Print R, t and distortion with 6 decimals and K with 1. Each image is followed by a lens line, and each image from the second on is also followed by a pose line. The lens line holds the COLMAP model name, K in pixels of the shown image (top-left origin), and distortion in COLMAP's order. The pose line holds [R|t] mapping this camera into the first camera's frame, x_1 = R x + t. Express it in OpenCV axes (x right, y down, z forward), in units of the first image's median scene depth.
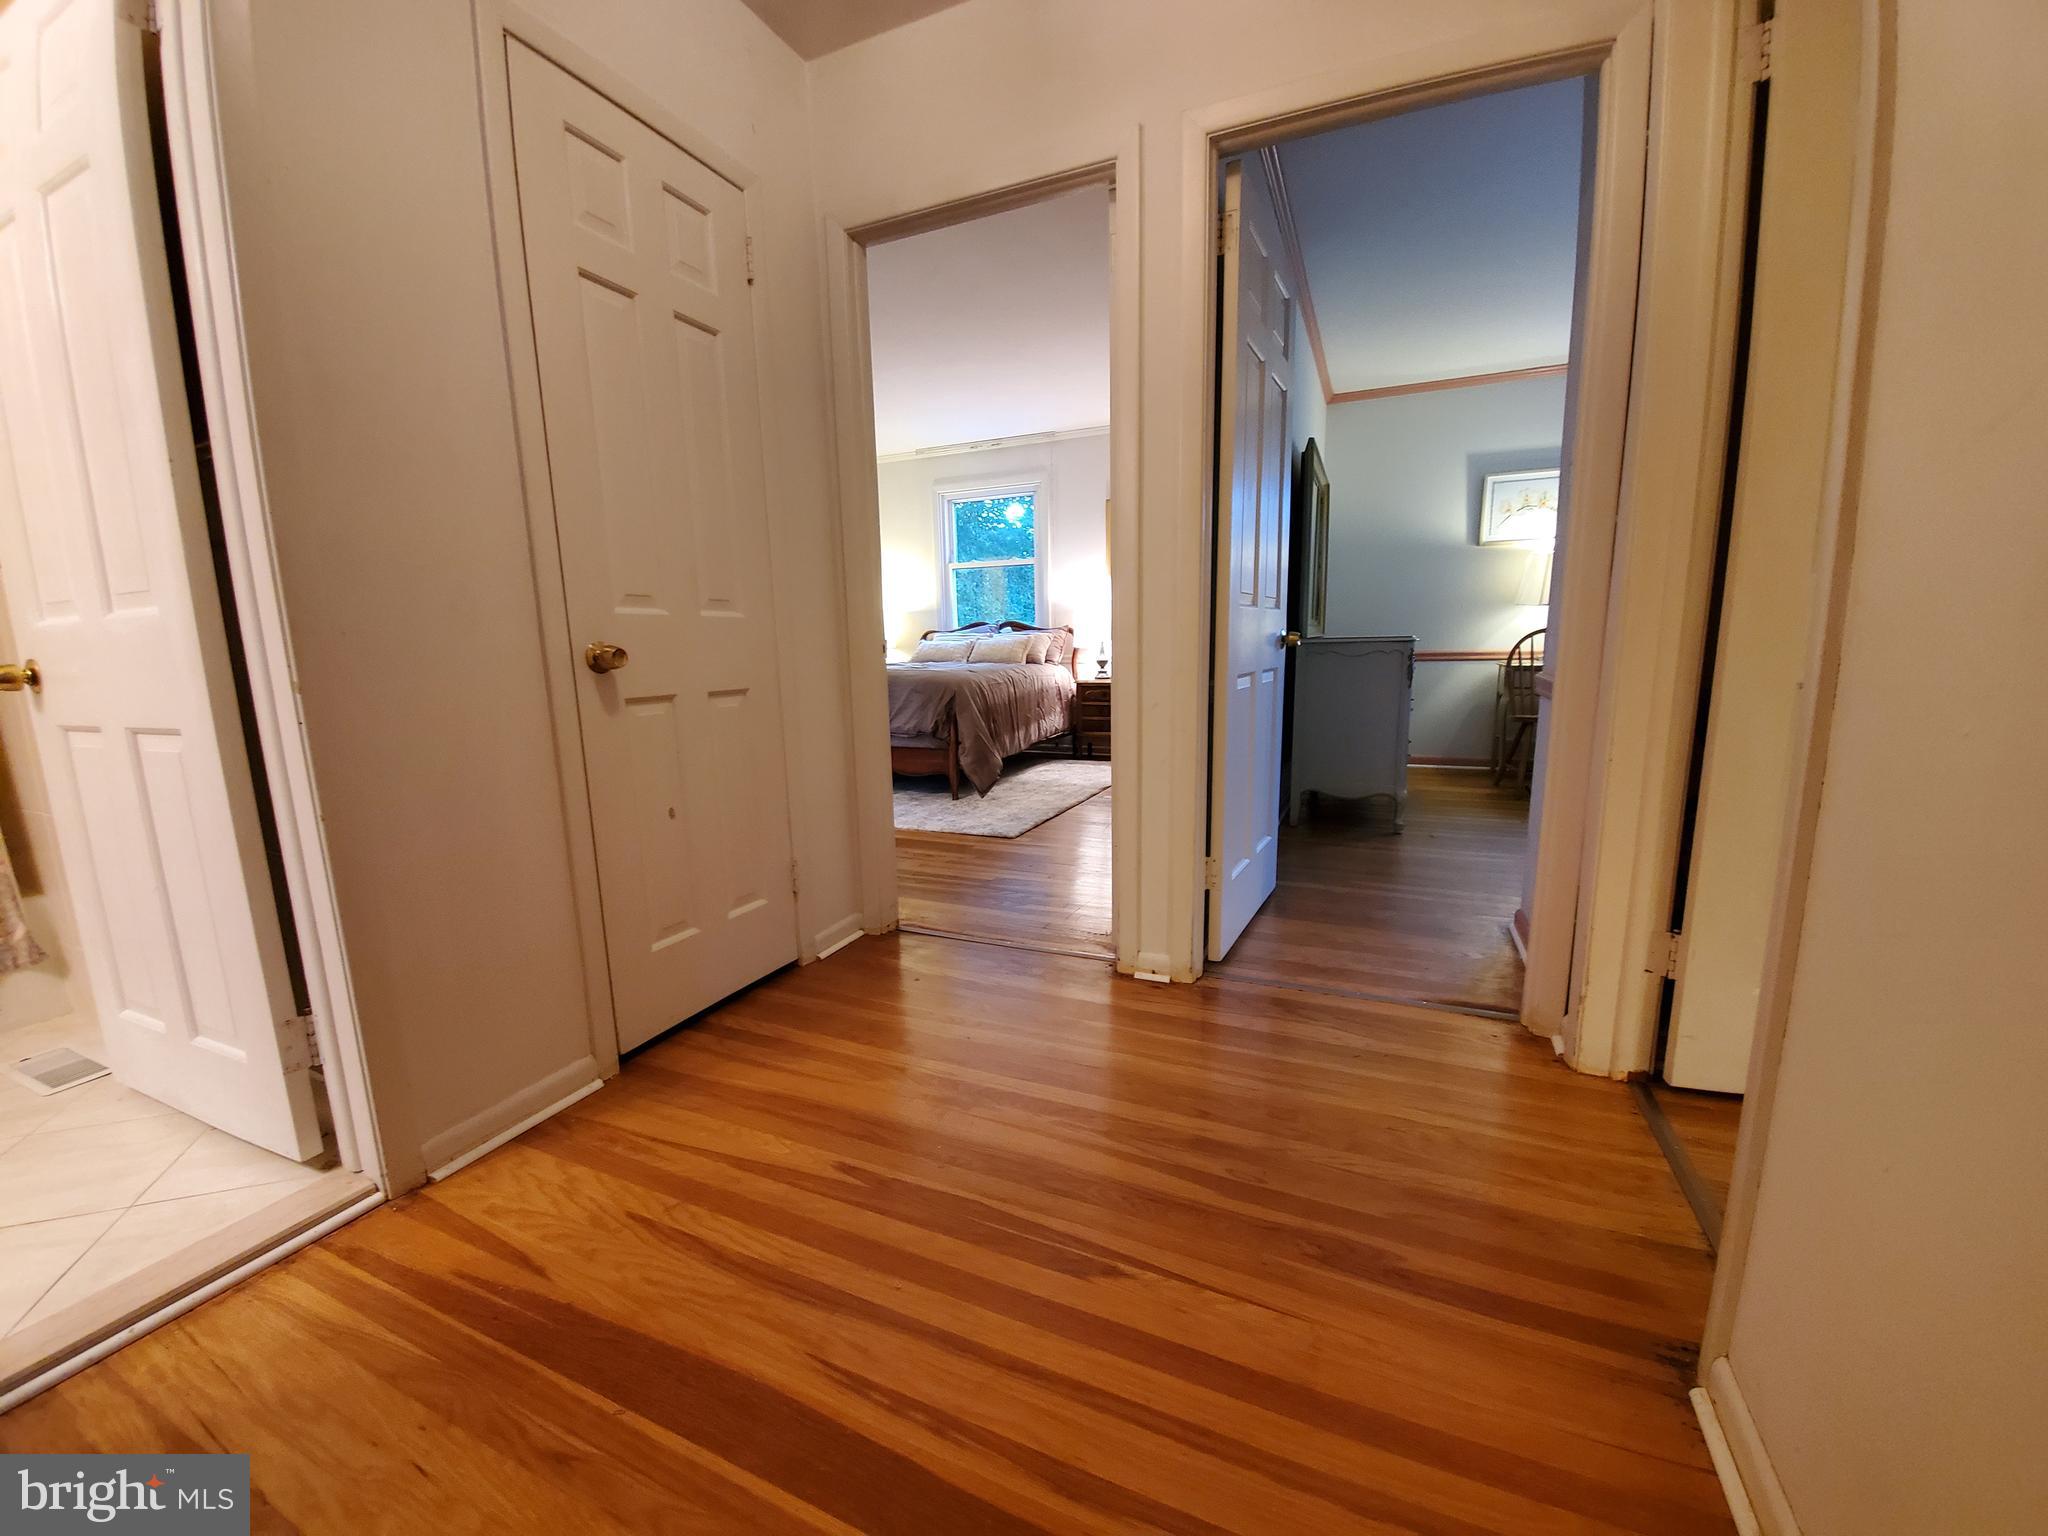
lens RADIAL K [[806.3, 0, 996.2], [0, 806.3, 777.6], [0, 0, 1]] dist [0.002075, -0.013827]
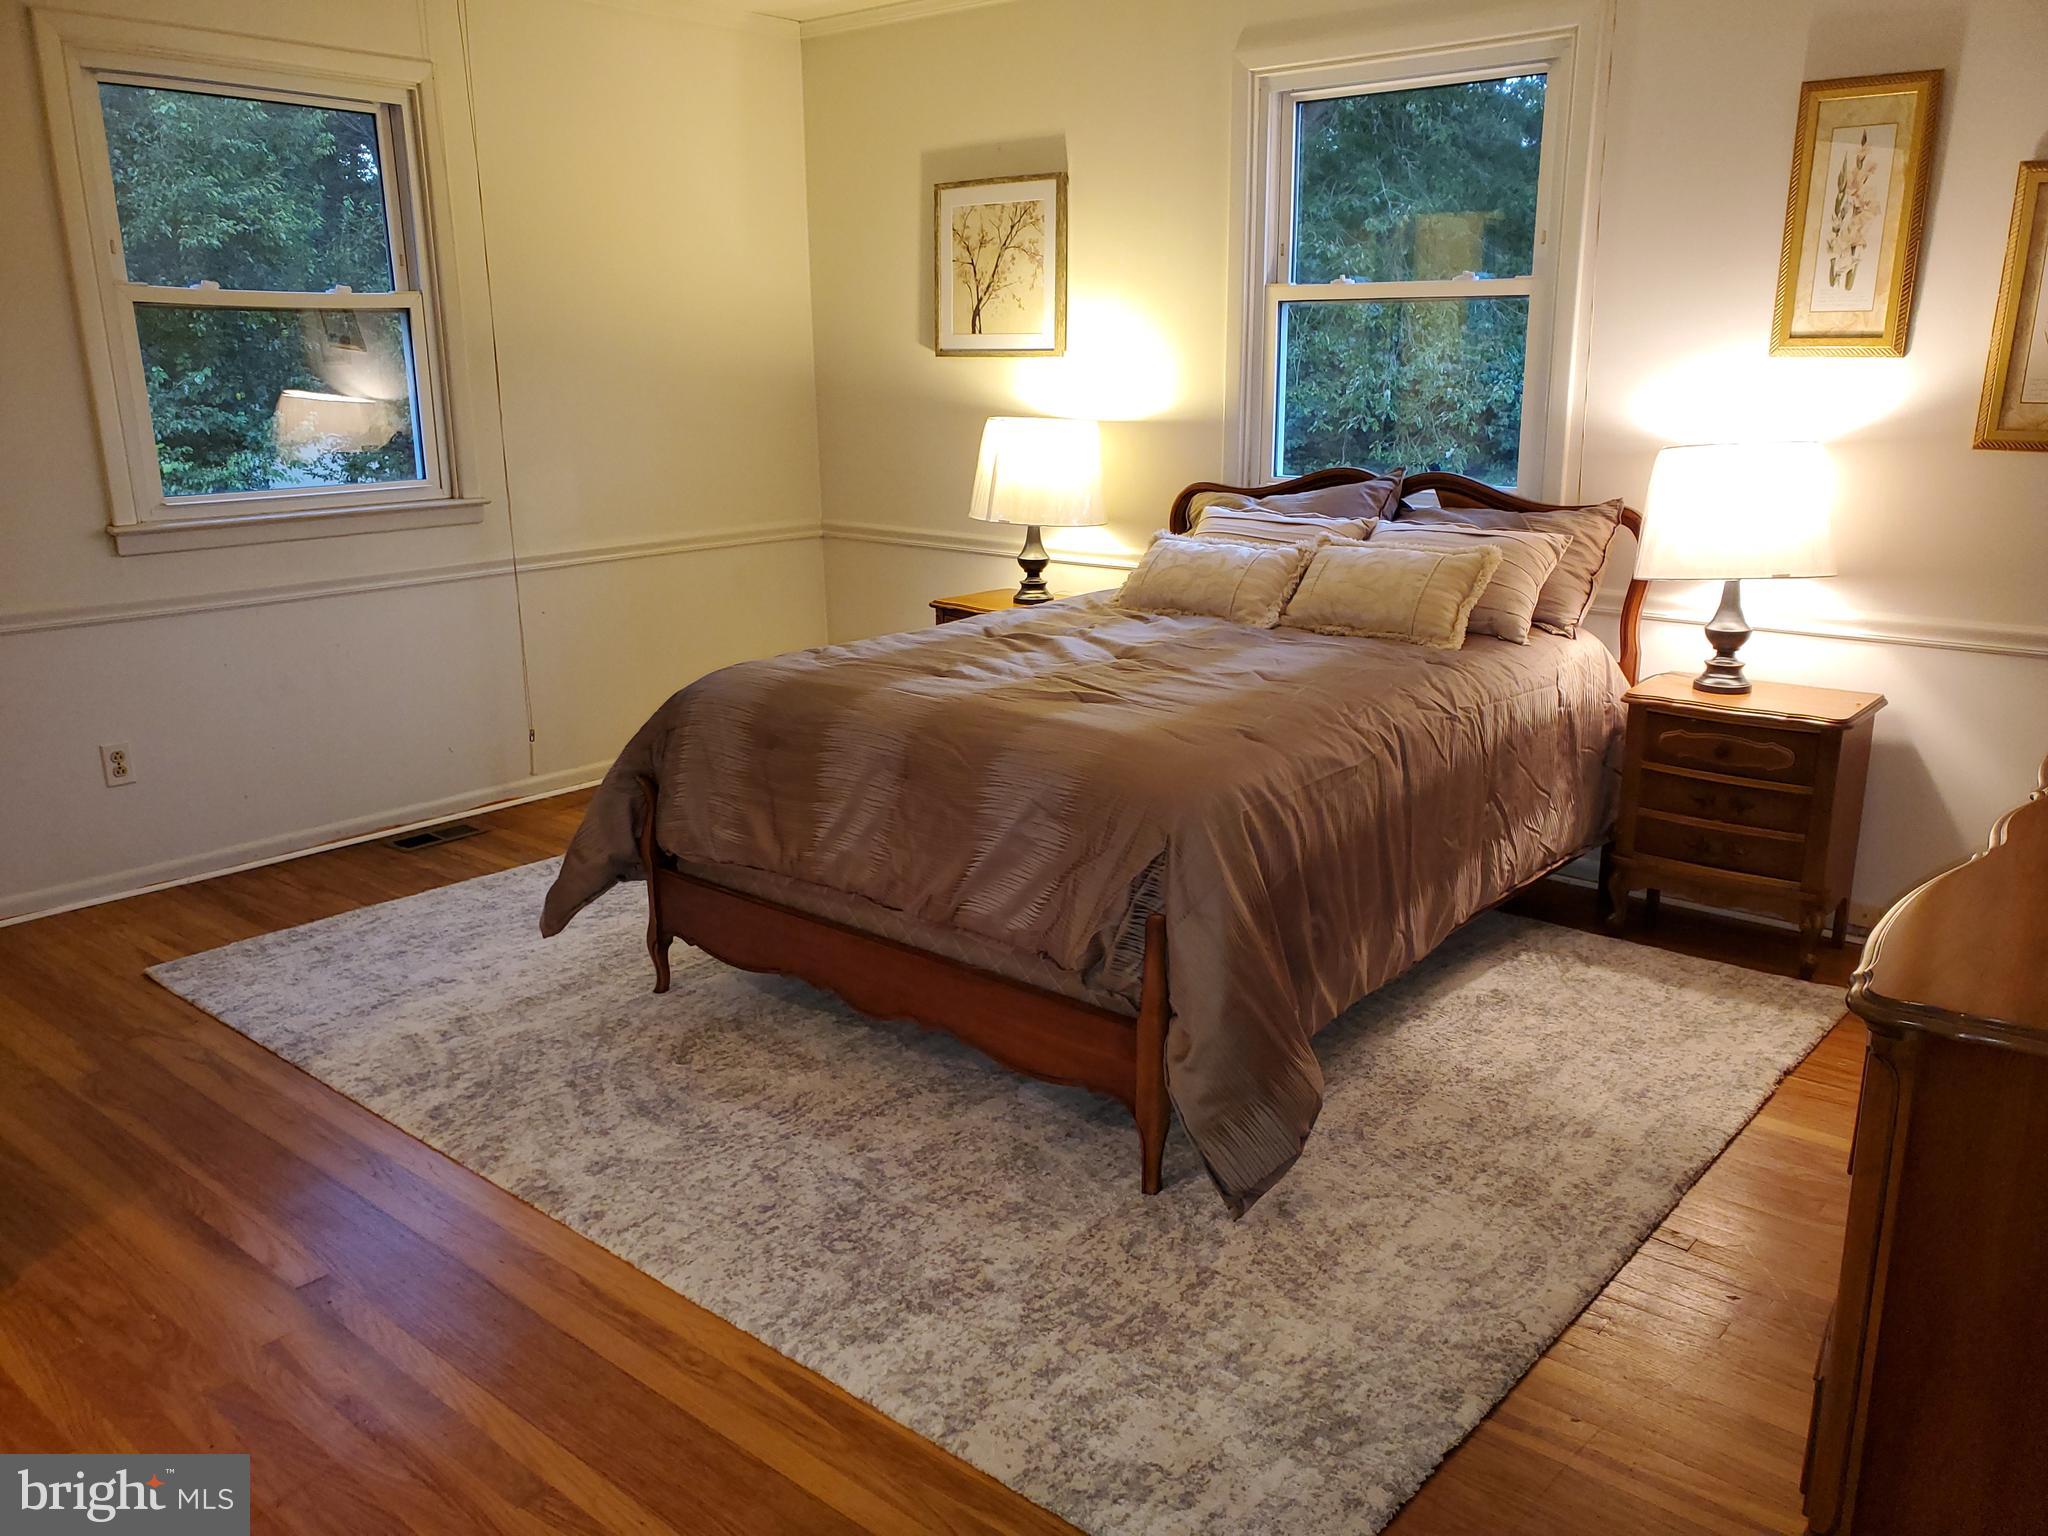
lens RADIAL K [[1611.8, 0, 1024.0], [0, 1611.8, 768.0], [0, 0, 1]] dist [0.087879, -0.254172]
pose [[0.965045, 0.081899, -0.248960, 0.030895], [-0.056955, 0.992754, 0.105807, -0.143771], [0.255822, -0.087929, 0.962717, 0.327013]]
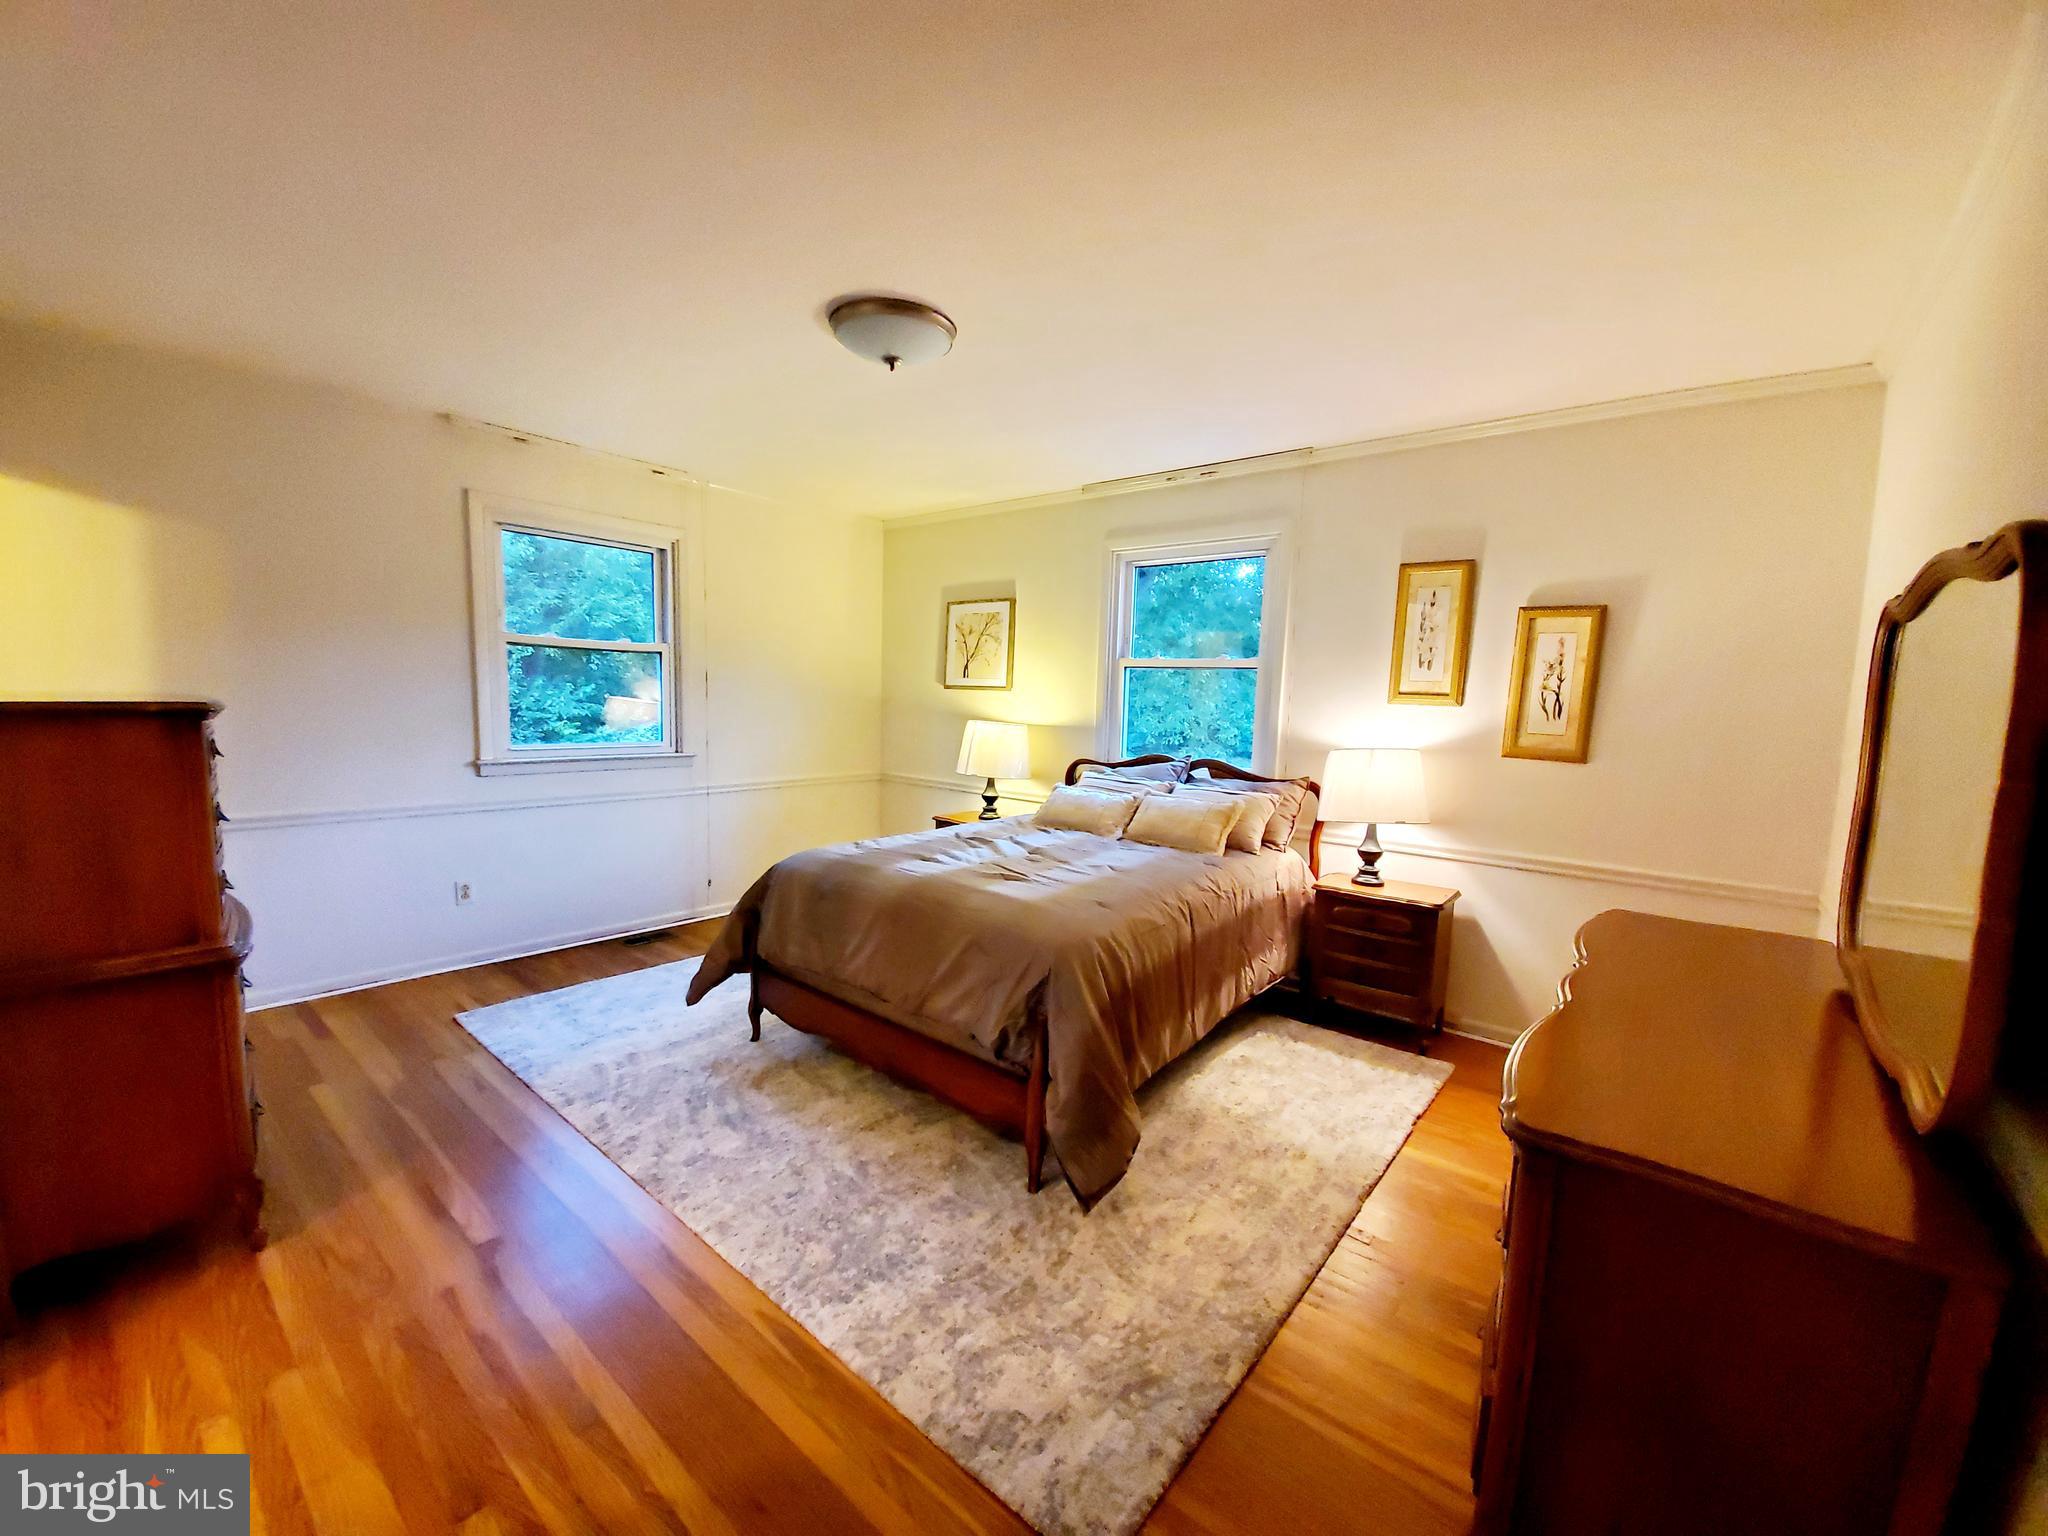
lens RADIAL K [[806.3, 0, 996.2], [0, 806.3, 777.6], [0, 0, 1]] dist [0.002075, -0.013827]
pose [[0.960931, 0.080095, -0.264946, 0.027030], [-0.094654, 0.994597, -0.042626, -0.148004], [0.260100, 0.066039, 0.963321, 0.397616]]
